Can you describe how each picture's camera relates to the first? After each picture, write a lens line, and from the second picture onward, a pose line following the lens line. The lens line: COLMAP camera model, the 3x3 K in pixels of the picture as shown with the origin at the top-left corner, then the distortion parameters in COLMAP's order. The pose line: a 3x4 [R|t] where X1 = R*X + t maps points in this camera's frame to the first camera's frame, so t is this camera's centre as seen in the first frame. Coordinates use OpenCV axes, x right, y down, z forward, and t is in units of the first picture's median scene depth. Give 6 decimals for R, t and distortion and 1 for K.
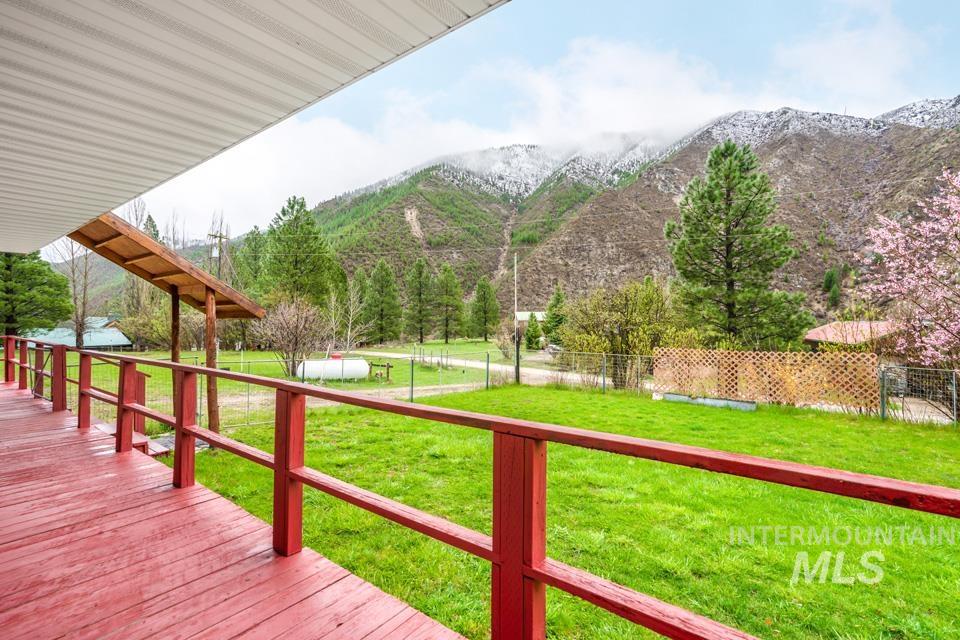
lens RADIAL K [[431.1, 0, 484.6], [0, 431.1, 314.8], [0, 0, 1]] dist [-0.017373, 0.012610]
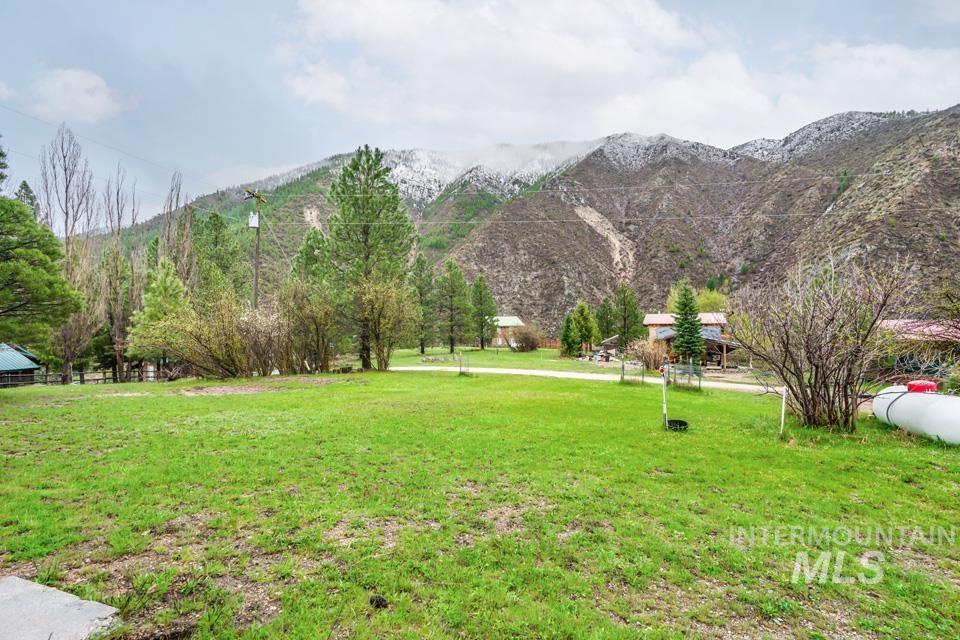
lens RADIAL K [[431.1, 0, 477.2], [0, 431.1, 320.8], [0, 0, 1]] dist [-0.017373, 0.012610]
pose [[0.975003, -0.010613, 0.221940, -0.028324], [0.011013, 0.999939, -0.000564, 0.000546], [-0.221921, 0.002994, 0.975060, 0.019590]]
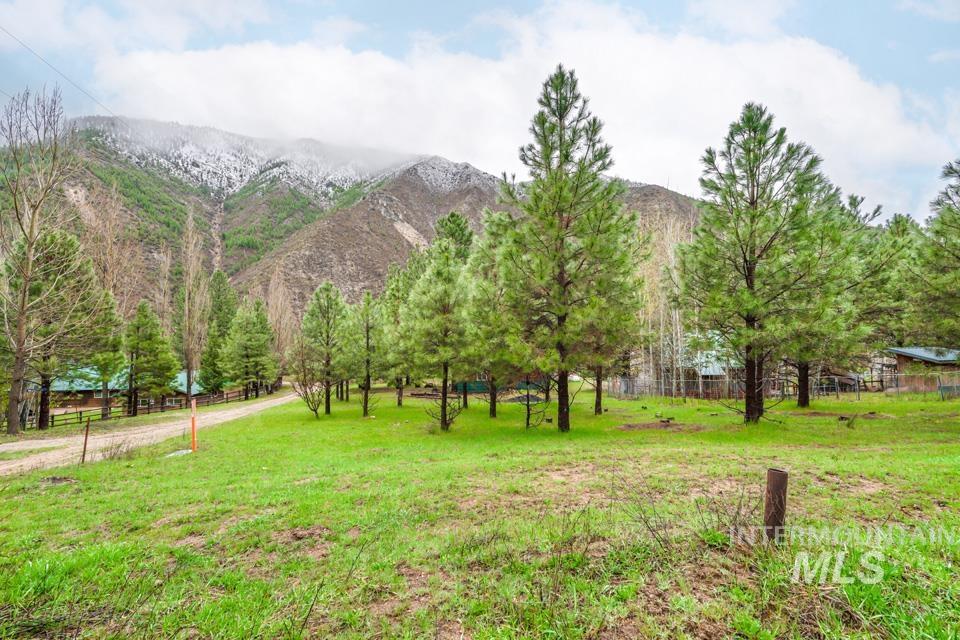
lens RADIAL K [[431.1, 0, 483.5], [0, 431.1, 328.1], [0, 0, 1]] dist [-0.017373, 0.012610]
pose [[0.772508, -0.007670, 0.634959, -0.094207], [-0.001478, 0.999903, 0.013876, -0.009191], [-0.635003, -0.011658, 0.772421, -0.036515]]
